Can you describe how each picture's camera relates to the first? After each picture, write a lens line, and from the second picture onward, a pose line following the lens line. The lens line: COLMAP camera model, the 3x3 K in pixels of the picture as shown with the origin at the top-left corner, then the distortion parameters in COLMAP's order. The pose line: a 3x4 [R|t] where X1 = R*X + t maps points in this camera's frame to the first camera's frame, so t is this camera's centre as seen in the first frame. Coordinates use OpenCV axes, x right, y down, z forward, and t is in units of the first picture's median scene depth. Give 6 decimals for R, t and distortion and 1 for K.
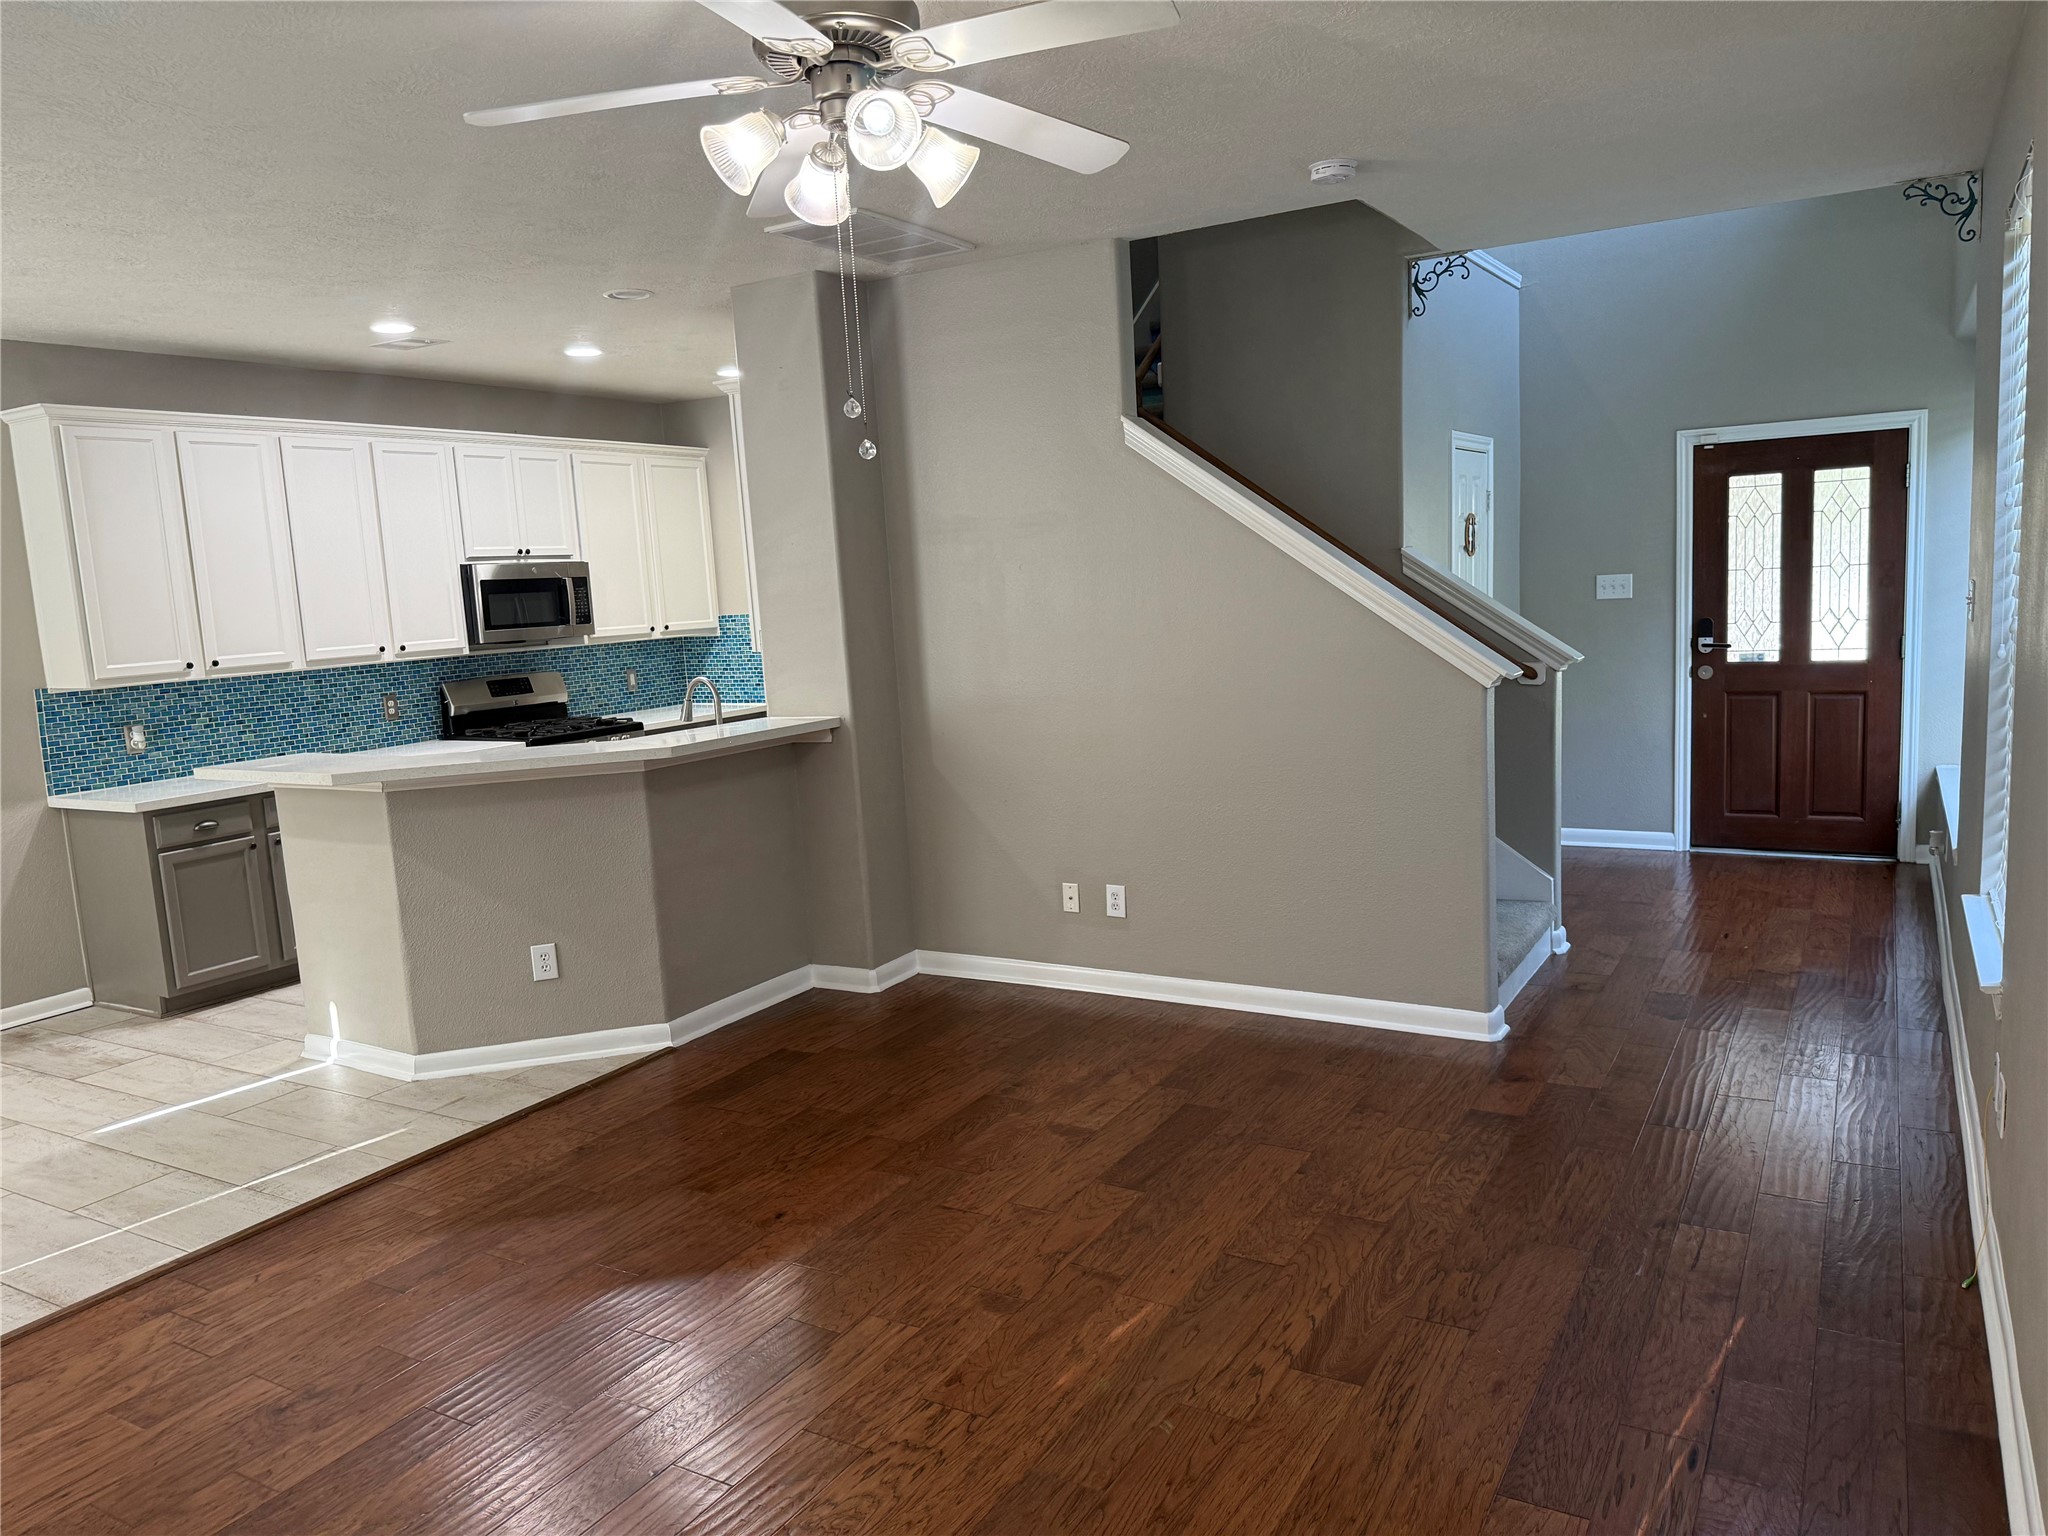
lens RADIAL K [[1424.0, 0, 1024.0], [0, 1424.0, 768.0], [0, 0, 1]] dist [0.075466, -0.114179]
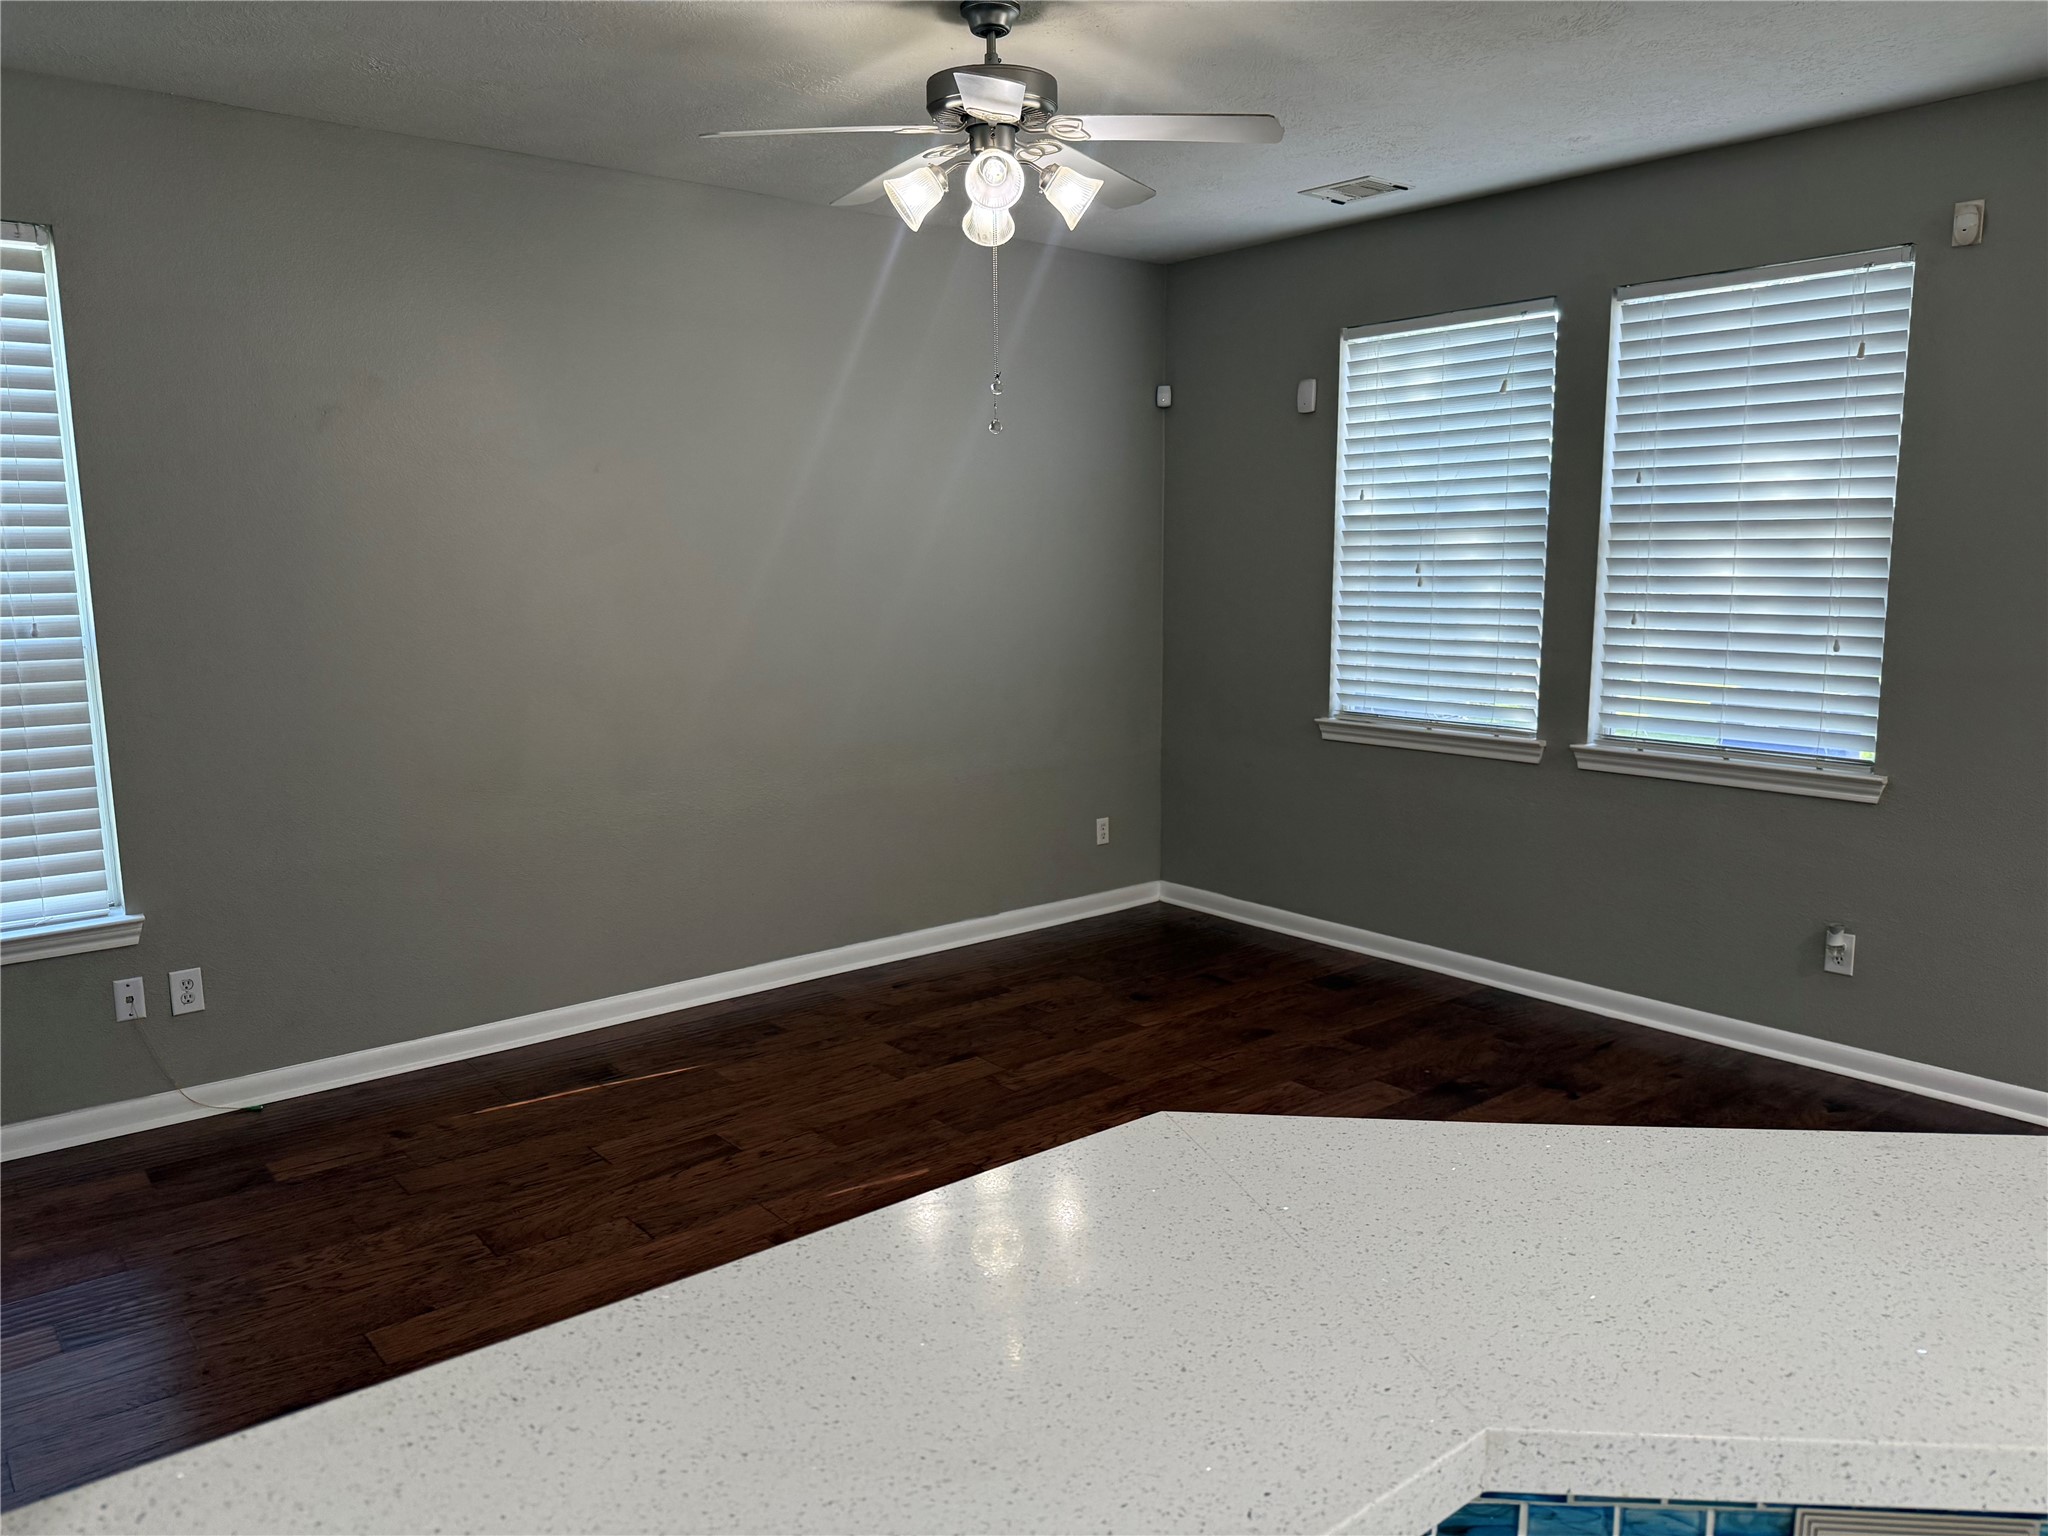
lens RADIAL K [[1424.0, 0, 1024.0], [0, 1424.0, 768.0], [0, 0, 1]] dist [0.075466, -0.114179]
pose [[-0.939463, 0.022558, 0.341908, -0.306349], [0.112541, 0.962789, 0.245708, -0.122776], [-0.323642, 0.269313, -0.907043, 1.223008]]
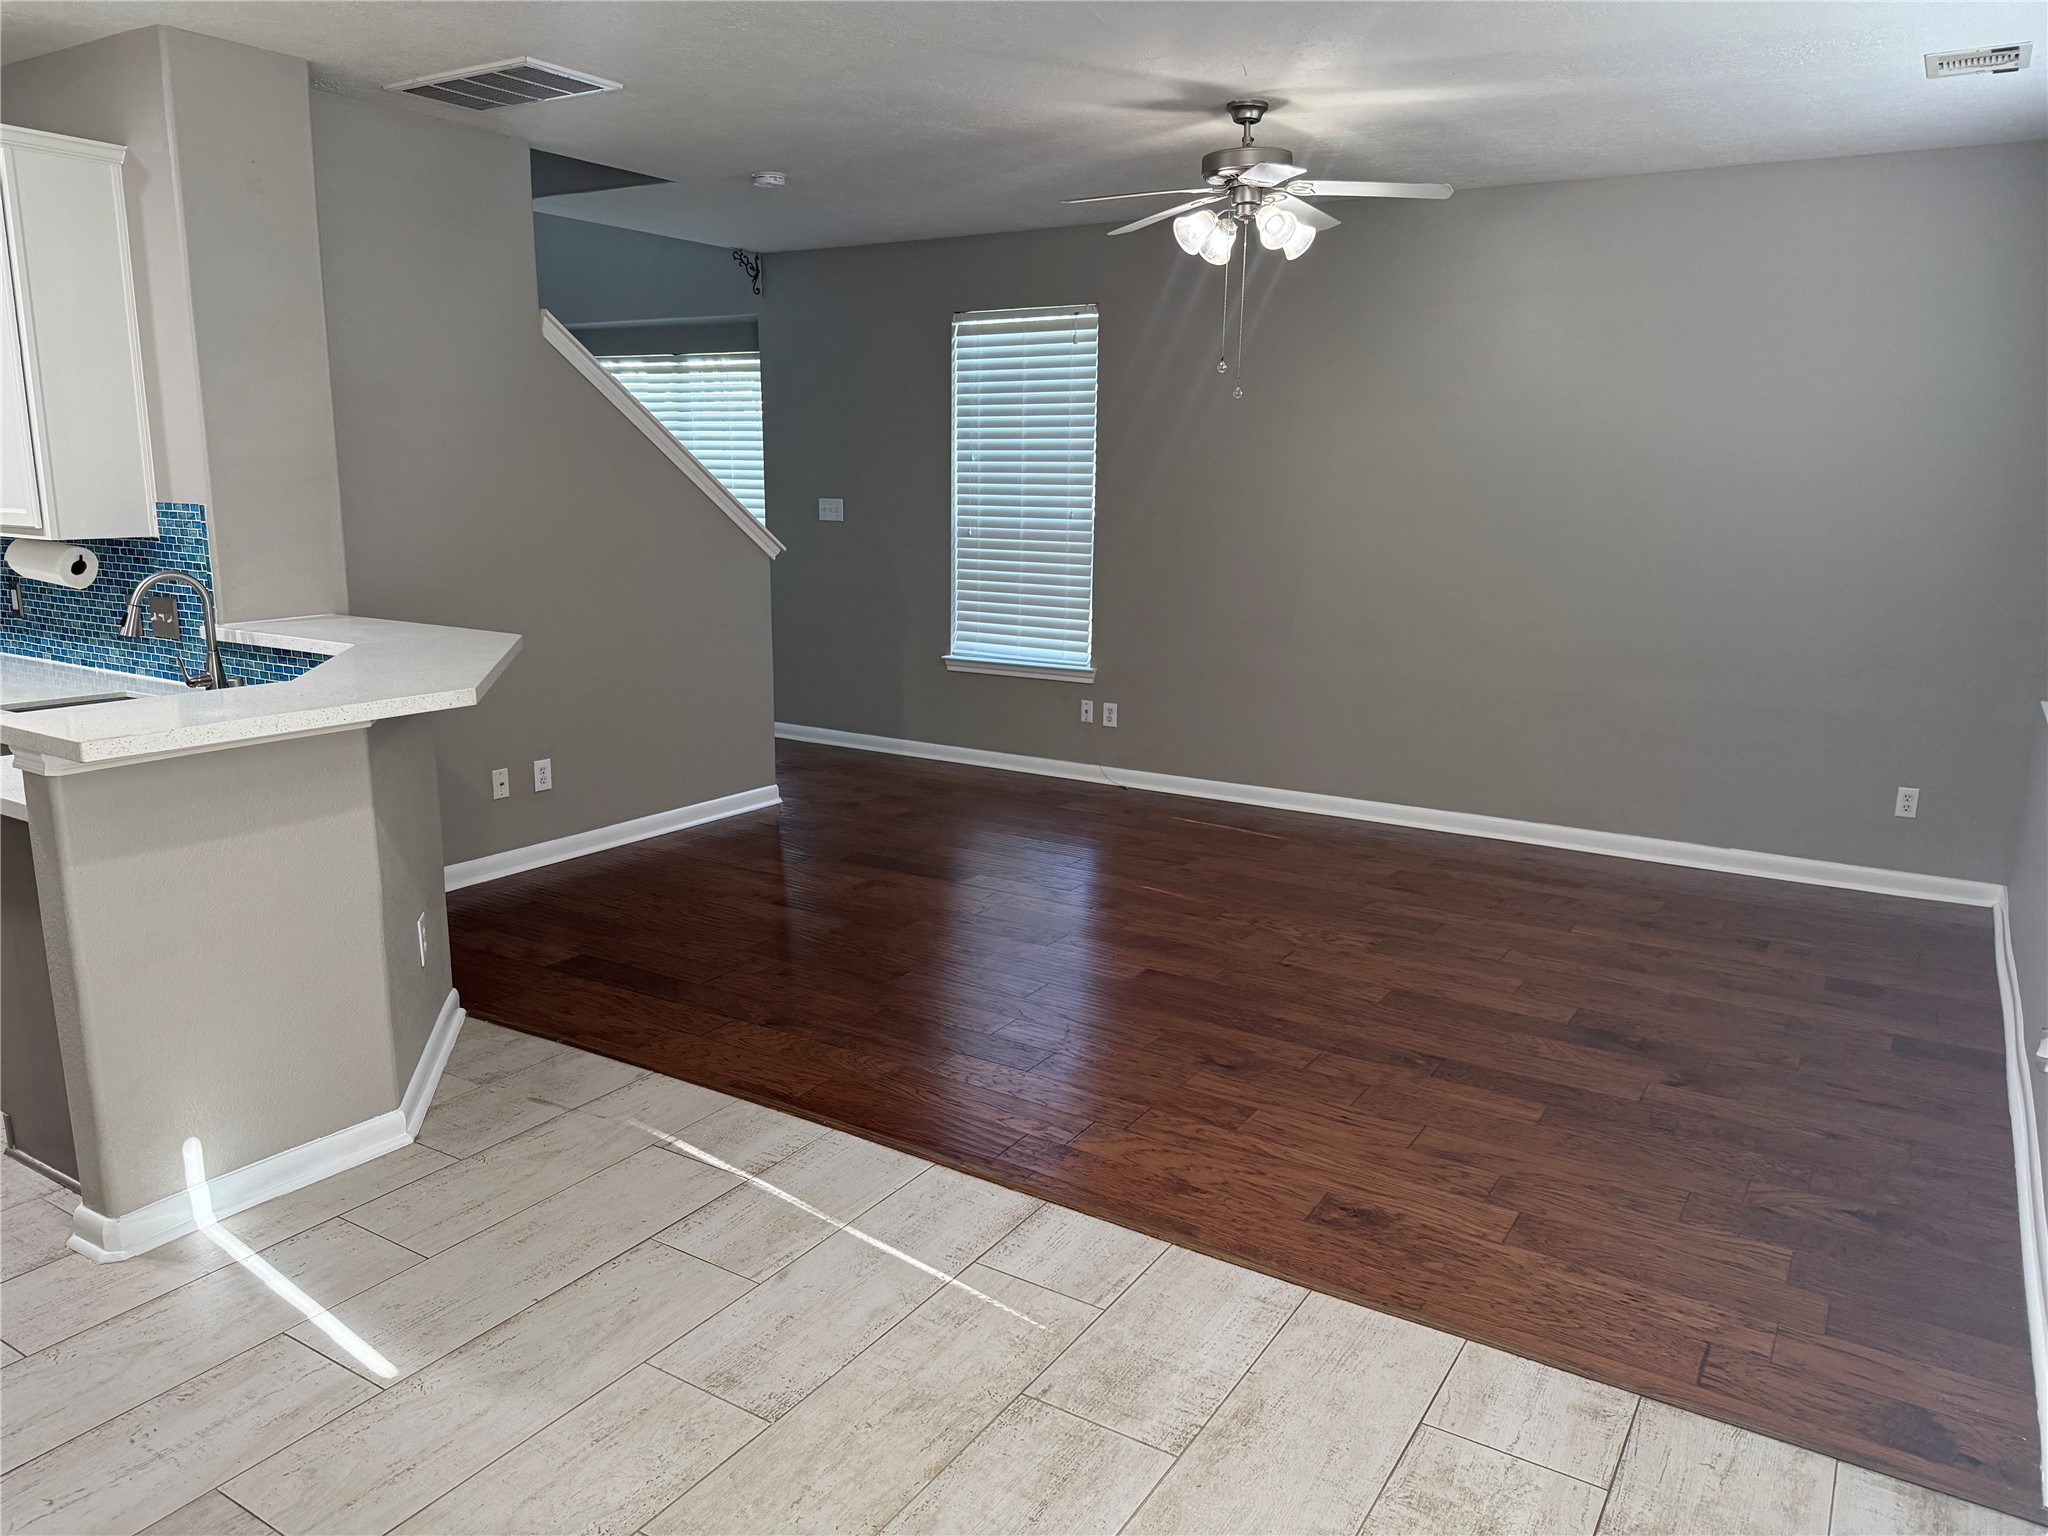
lens RADIAL K [[1486.7, 0, 1024.0], [0, 1486.7, 768.0], [0, 0, 1]] dist [-0.002373, -0.001437]
pose [[0.017065, -0.142614, 0.989631, -1.156047], [0.121971, 0.982680, 0.139510, -0.024449], [-0.992387, 0.118325, 0.034164, 0.696007]]
